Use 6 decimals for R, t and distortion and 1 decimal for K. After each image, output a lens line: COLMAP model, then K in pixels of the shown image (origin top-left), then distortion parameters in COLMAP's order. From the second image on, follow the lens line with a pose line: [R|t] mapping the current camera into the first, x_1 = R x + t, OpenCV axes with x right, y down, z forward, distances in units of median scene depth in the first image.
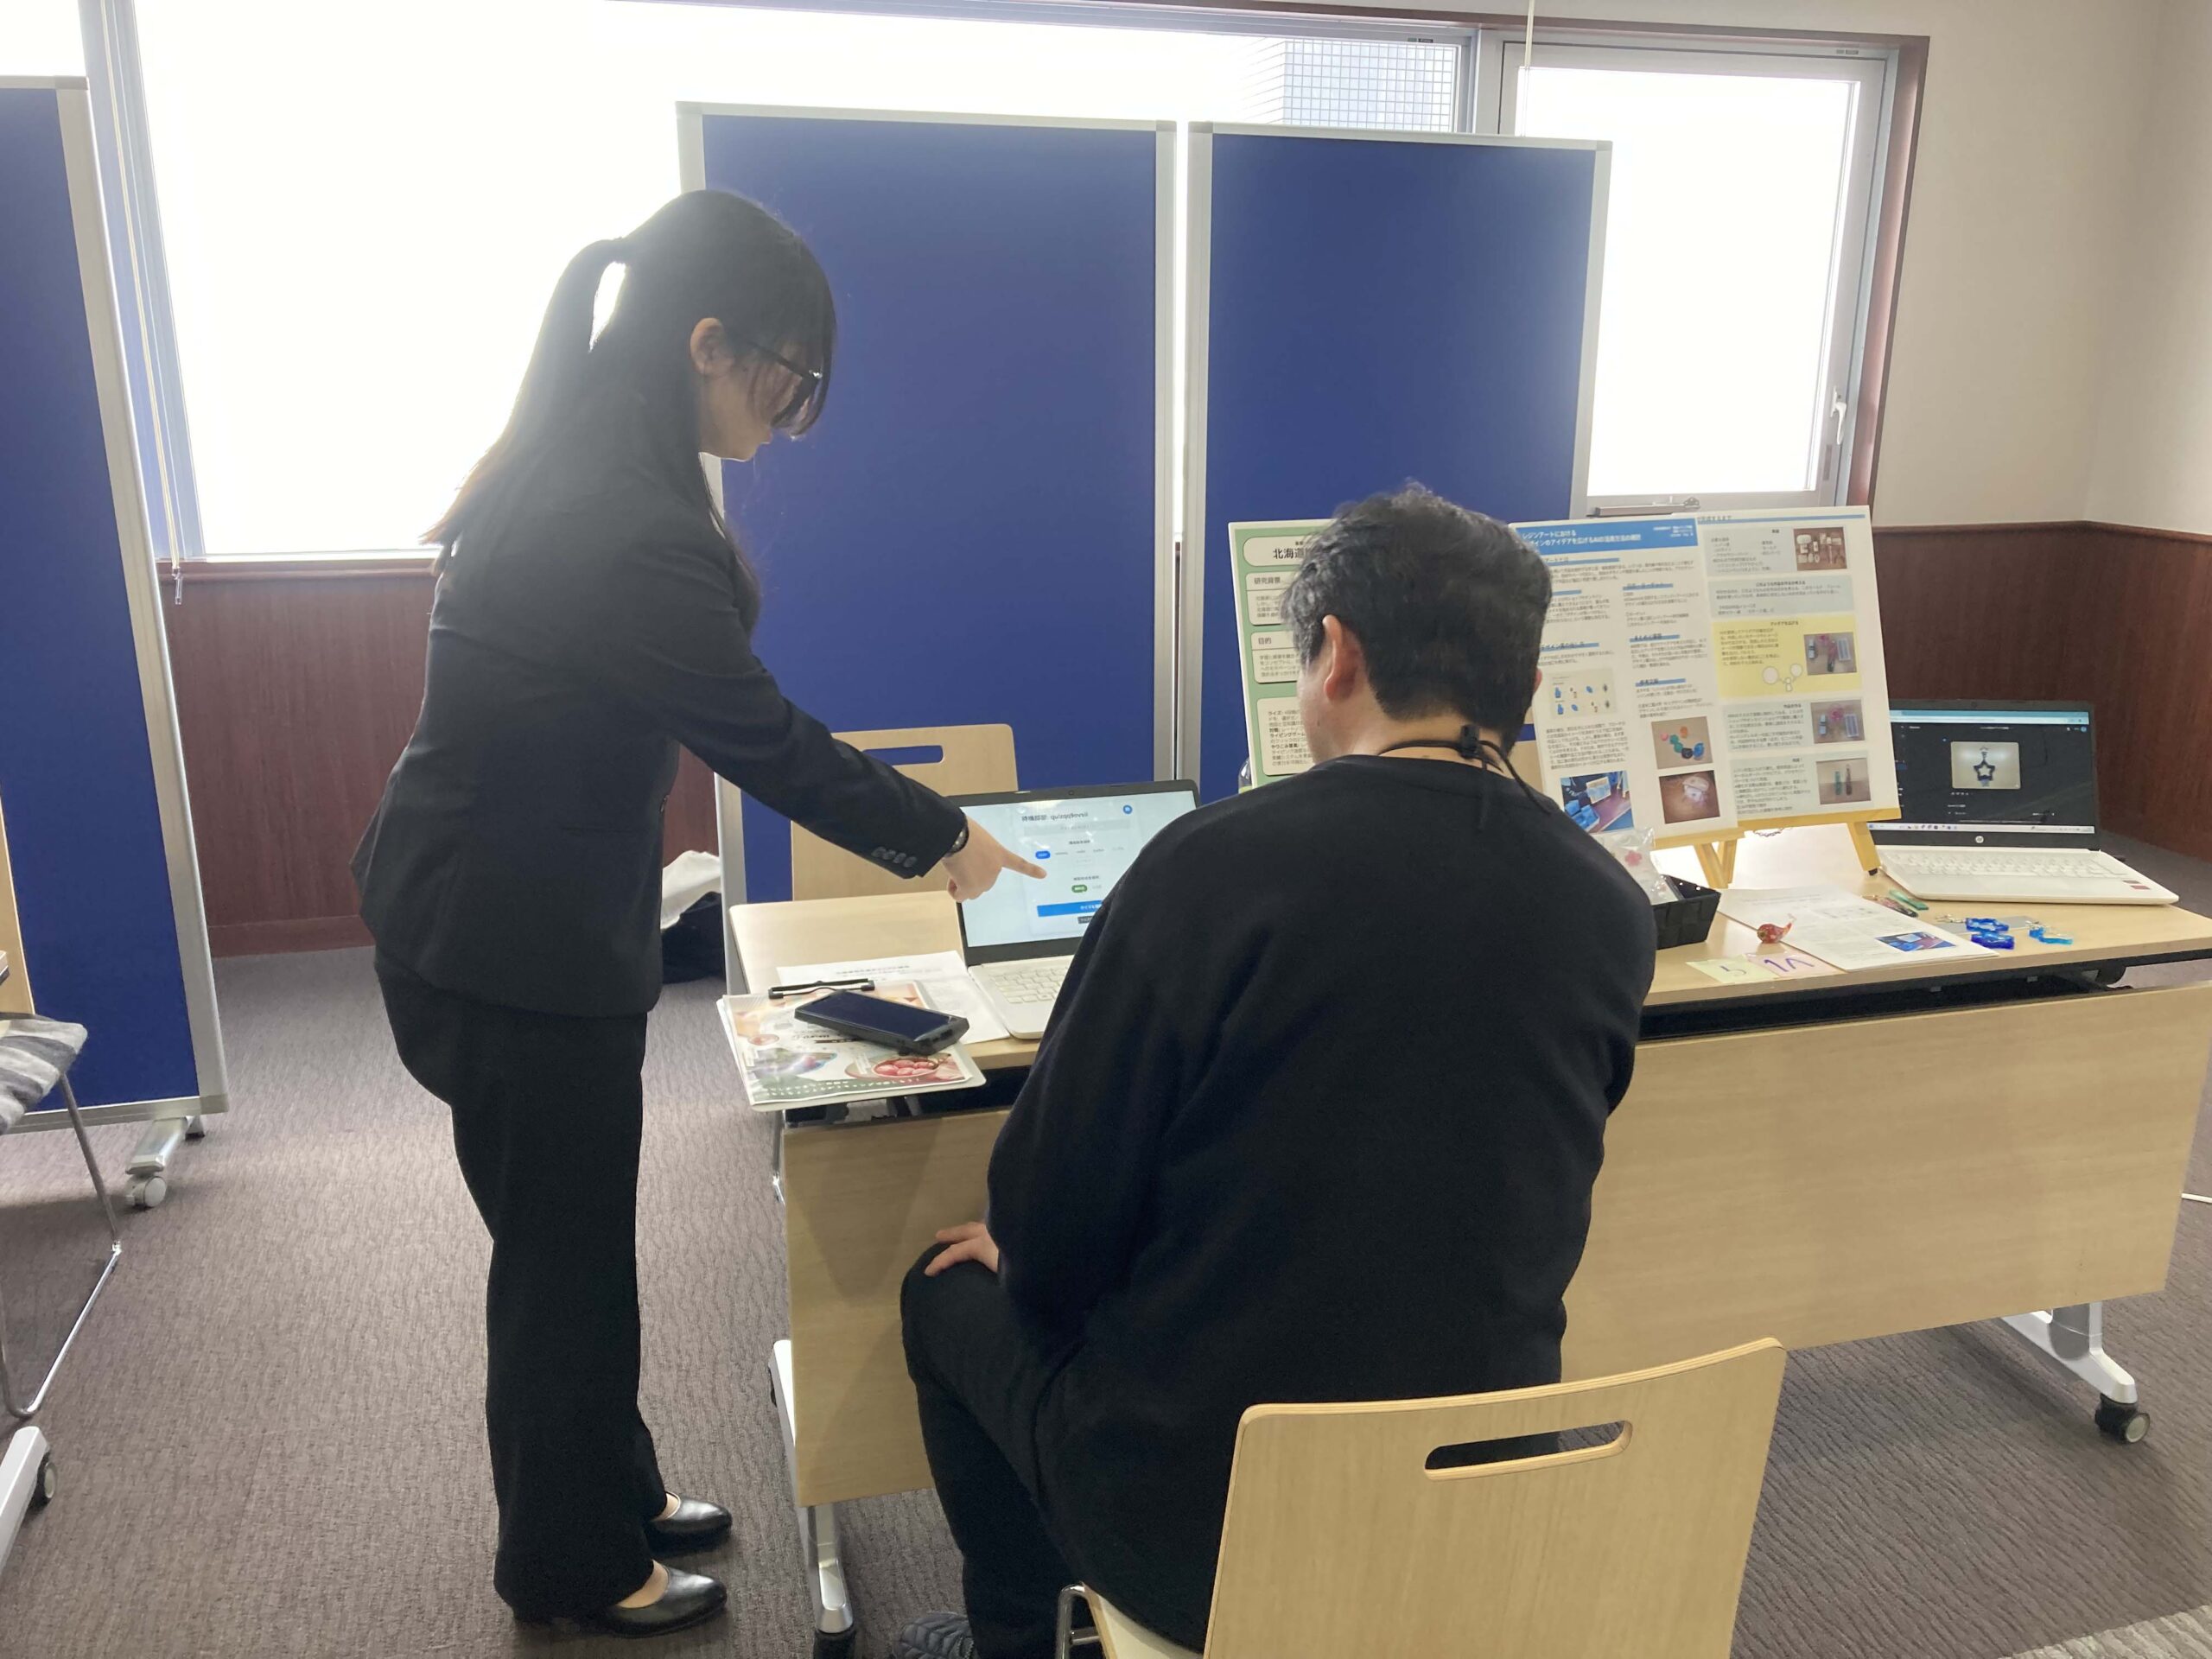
lens RADIAL K [[1797.3, 0, 1108.6], [0, 1797.3, 826.1], [0, 0, 1]] dist [0.059356, -0.009001]
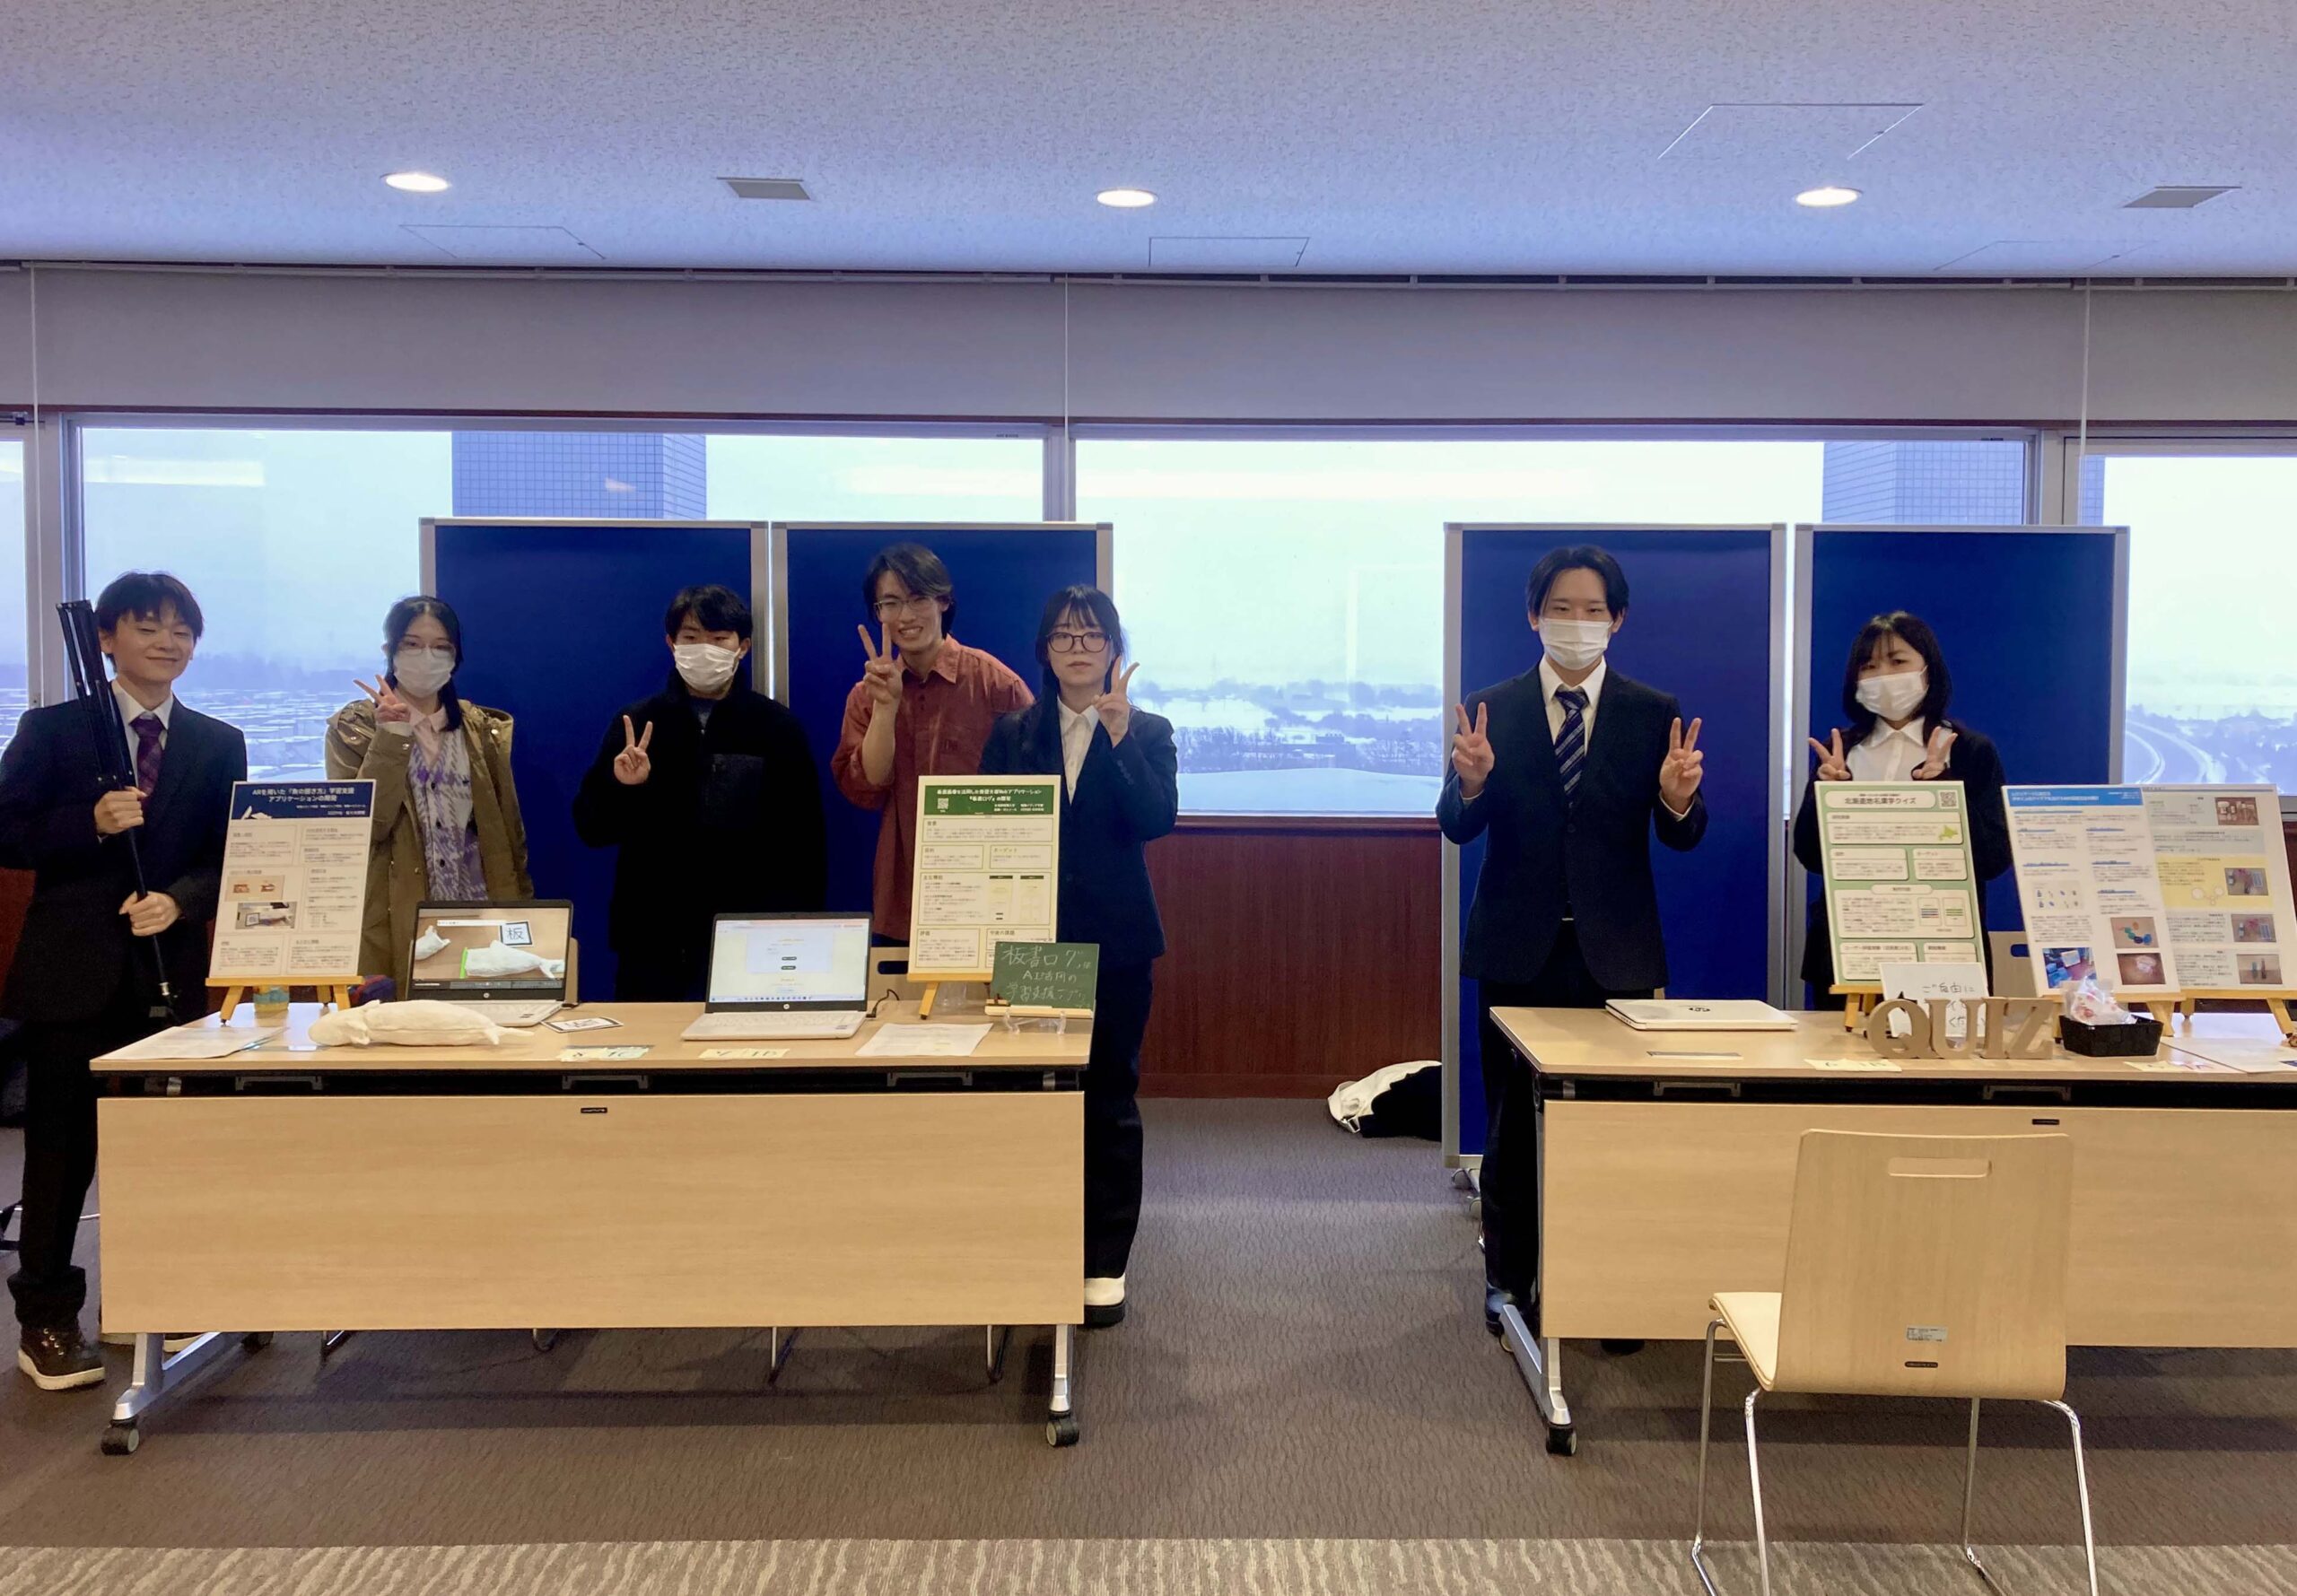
lens RADIAL K [[1943.6, 0, 1176.0], [0, 1943.6, 716.4], [0, 0, 1]] dist [0.033224, 0.012441]
pose [[0.963415, 0.009635, -0.267842, -0.017737], [-0.069868, 0.973828, -0.216280, 0.186308], [0.258748, 0.227081, 0.938874, -0.782326]]
